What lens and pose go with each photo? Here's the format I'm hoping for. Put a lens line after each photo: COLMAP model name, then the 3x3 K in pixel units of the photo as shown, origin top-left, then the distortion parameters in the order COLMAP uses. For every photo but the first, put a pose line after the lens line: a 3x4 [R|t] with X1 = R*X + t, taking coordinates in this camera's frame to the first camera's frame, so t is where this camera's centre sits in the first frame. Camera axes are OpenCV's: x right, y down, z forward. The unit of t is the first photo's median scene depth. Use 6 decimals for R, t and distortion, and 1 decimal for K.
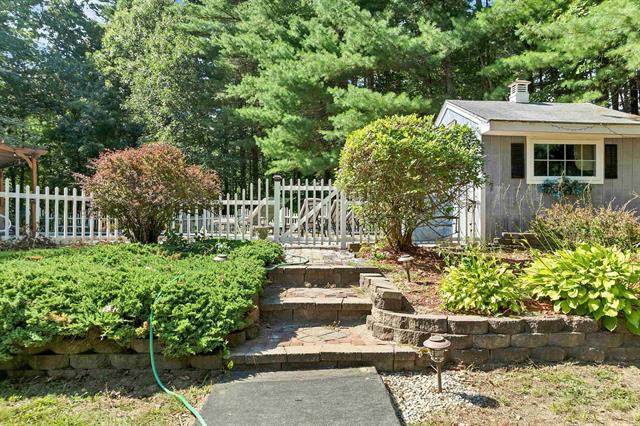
lens RADIAL K [[477.0, 0, 316.7], [0, 477.0, 216.4], [0, 0, 1]] dist [-0.044472, 0.025178]
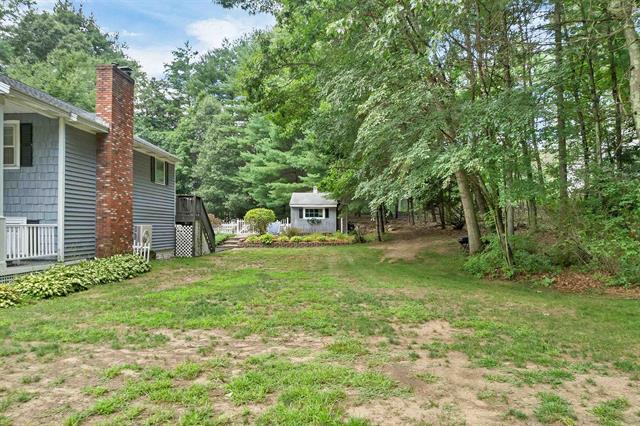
lens RADIAL K [[477.0, 0, 317.3], [0, 477.0, 226.2], [0, 0, 1]] dist [-0.044472, 0.025178]
pose [[0.994933, 0.003671, -0.100473, 0.475646], [-0.002211, 0.999890, 0.014640, -0.034712], [0.100516, -0.014344, 0.994832, -1.417673]]
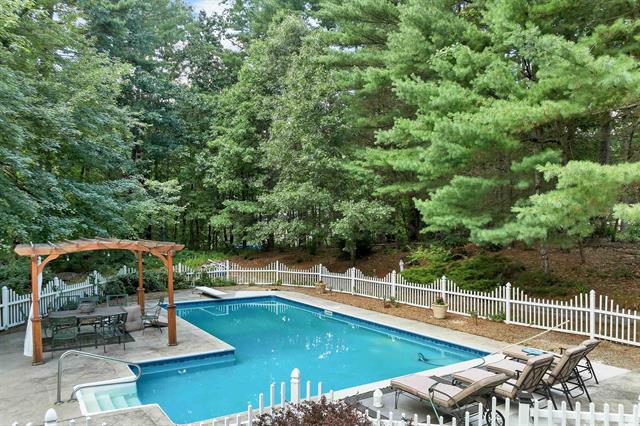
lens RADIAL K [[477.0, 0, 322.0], [0, 477.0, 213.9], [0, 0, 1]] dist [-0.044472, 0.025178]
pose [[0.968789, -0.008061, -0.247757, -0.083713], [0.006144, 0.999945, -0.008510, -0.141176], [0.247812, 0.006722, 0.968785, 0.167501]]
